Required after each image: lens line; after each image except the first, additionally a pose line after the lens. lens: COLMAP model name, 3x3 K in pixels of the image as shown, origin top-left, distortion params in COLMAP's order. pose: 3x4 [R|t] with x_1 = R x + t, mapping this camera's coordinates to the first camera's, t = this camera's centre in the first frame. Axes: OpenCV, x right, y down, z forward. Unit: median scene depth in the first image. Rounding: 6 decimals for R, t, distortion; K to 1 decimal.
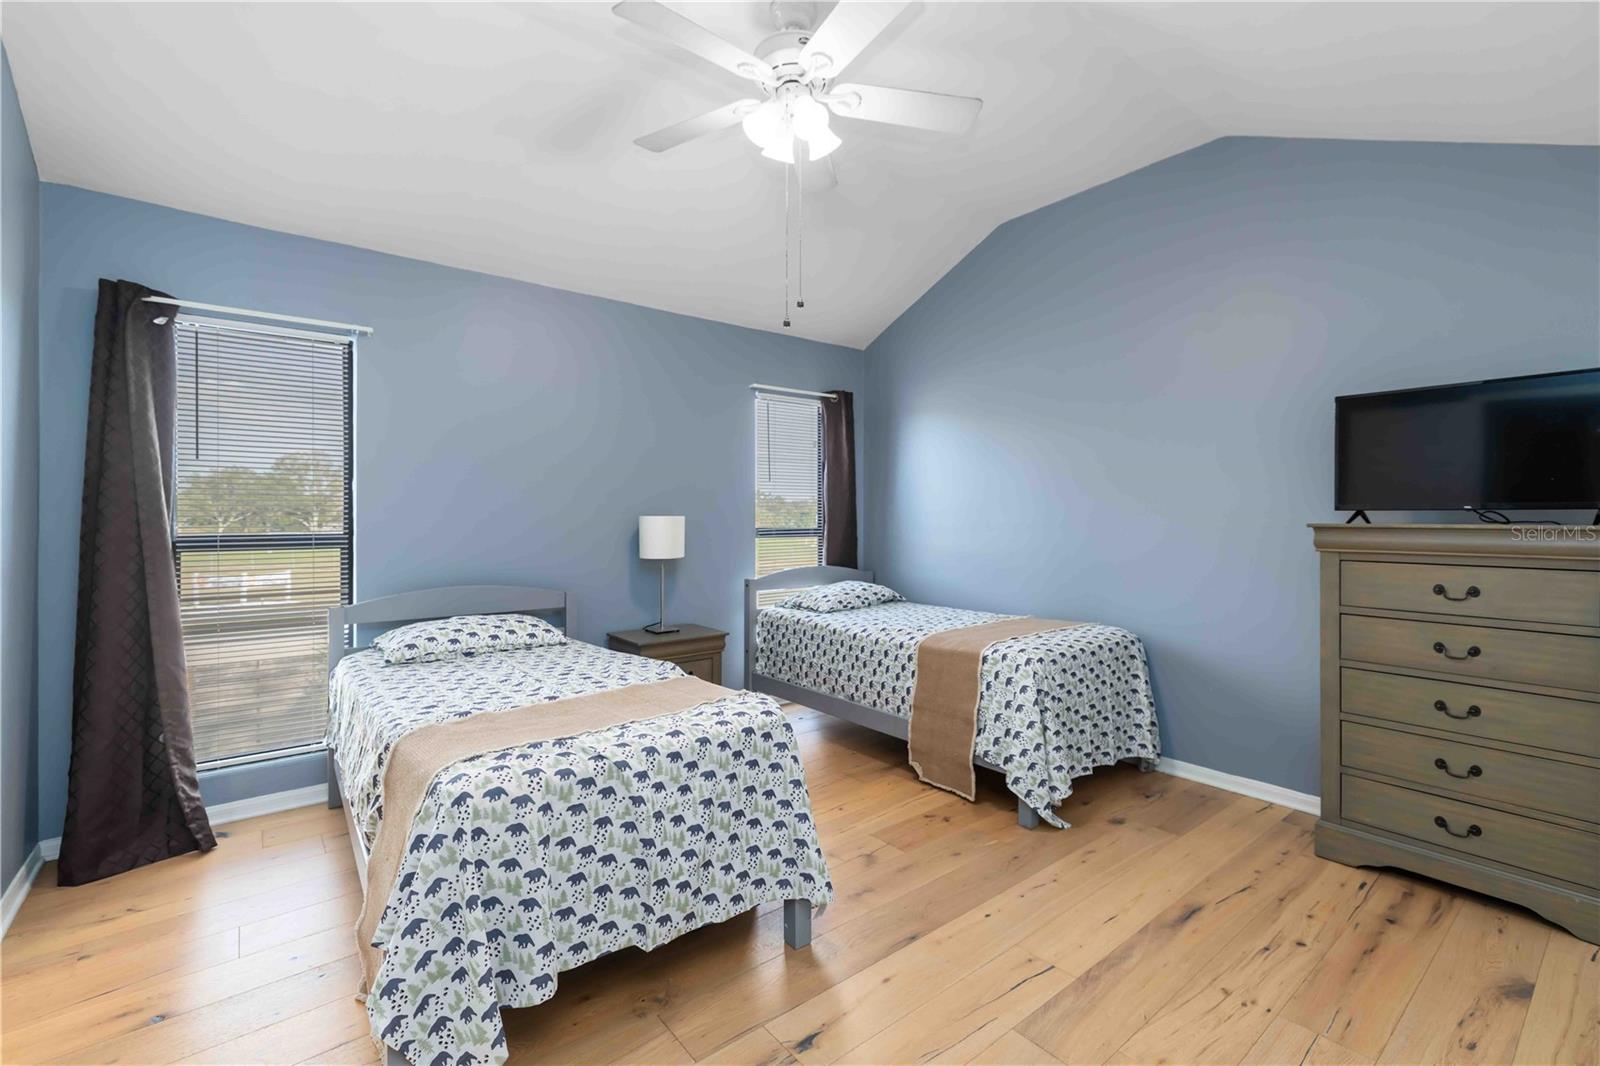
lens RADIAL K [[695.8, 0, 799.0], [0, 695.8, 522.1], [0, 0, 1]] dist [-0.001560, 0.001070]
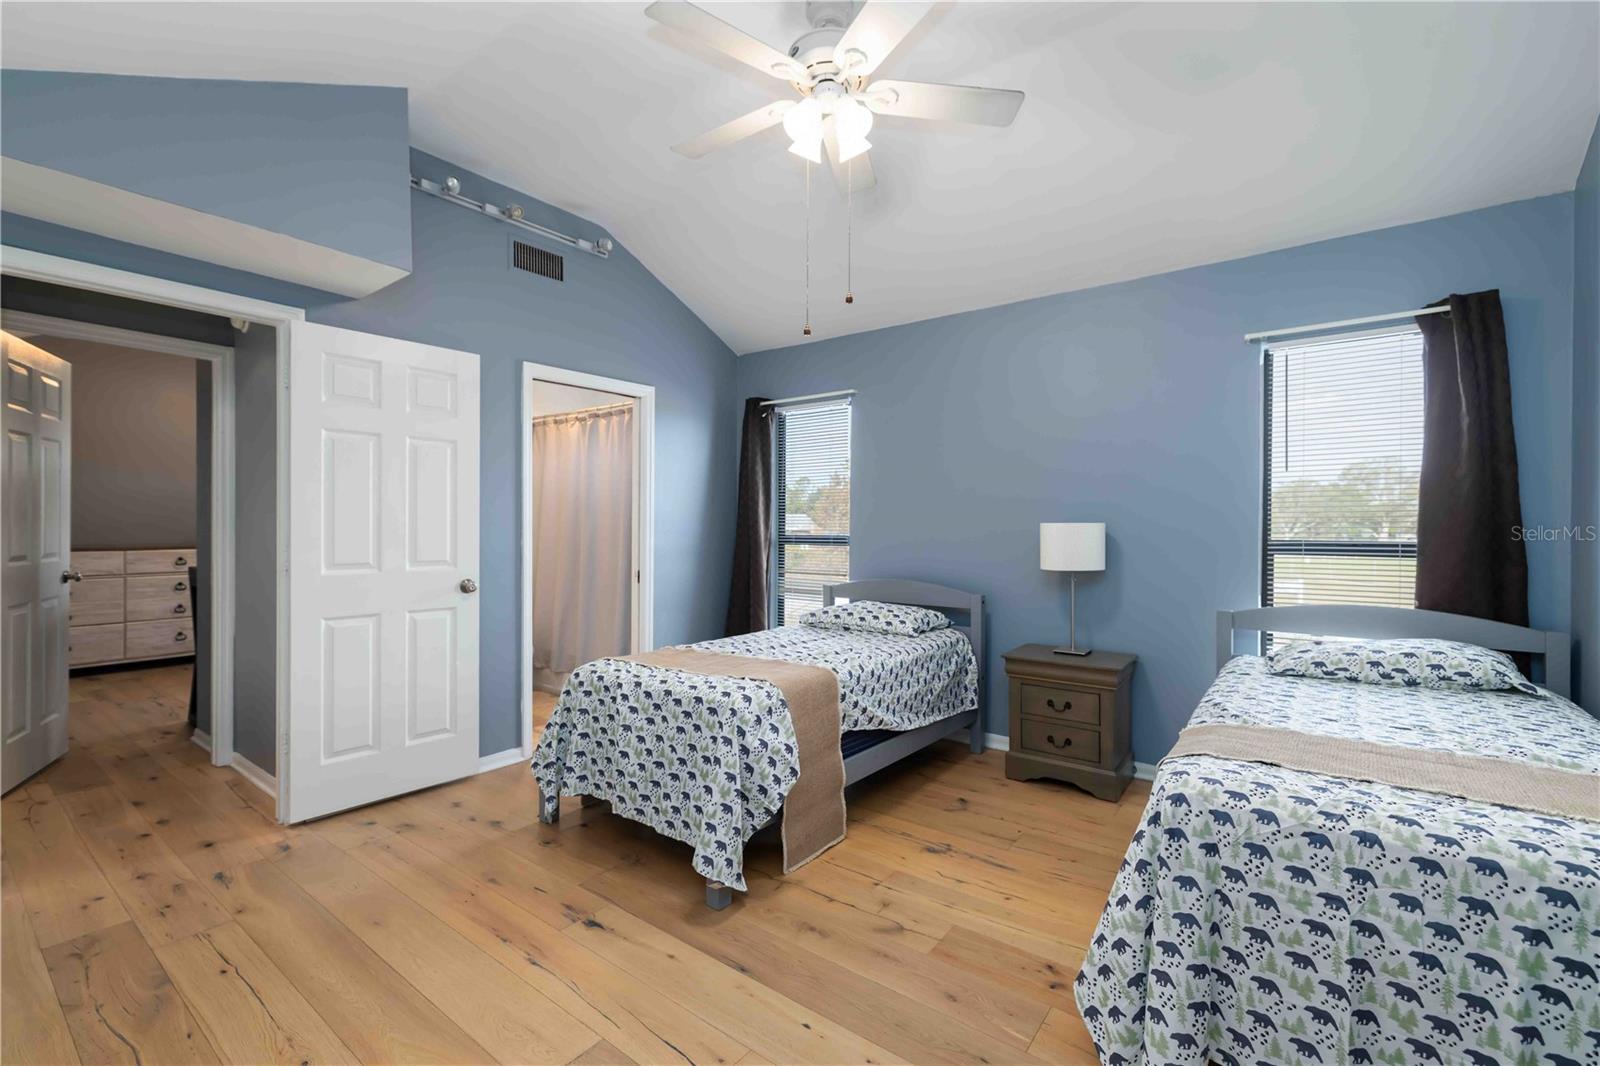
lens RADIAL K [[695.8, 0, 799.3], [0, 695.8, 529.3], [0, 0, 1]] dist [-0.001560, 0.001070]
pose [[0.240288, 0.005086, -0.970688, 0.616322], [-0.009700, 0.999949, 0.002838, 0.000152], [0.970653, 0.008734, 0.240325, 0.476051]]
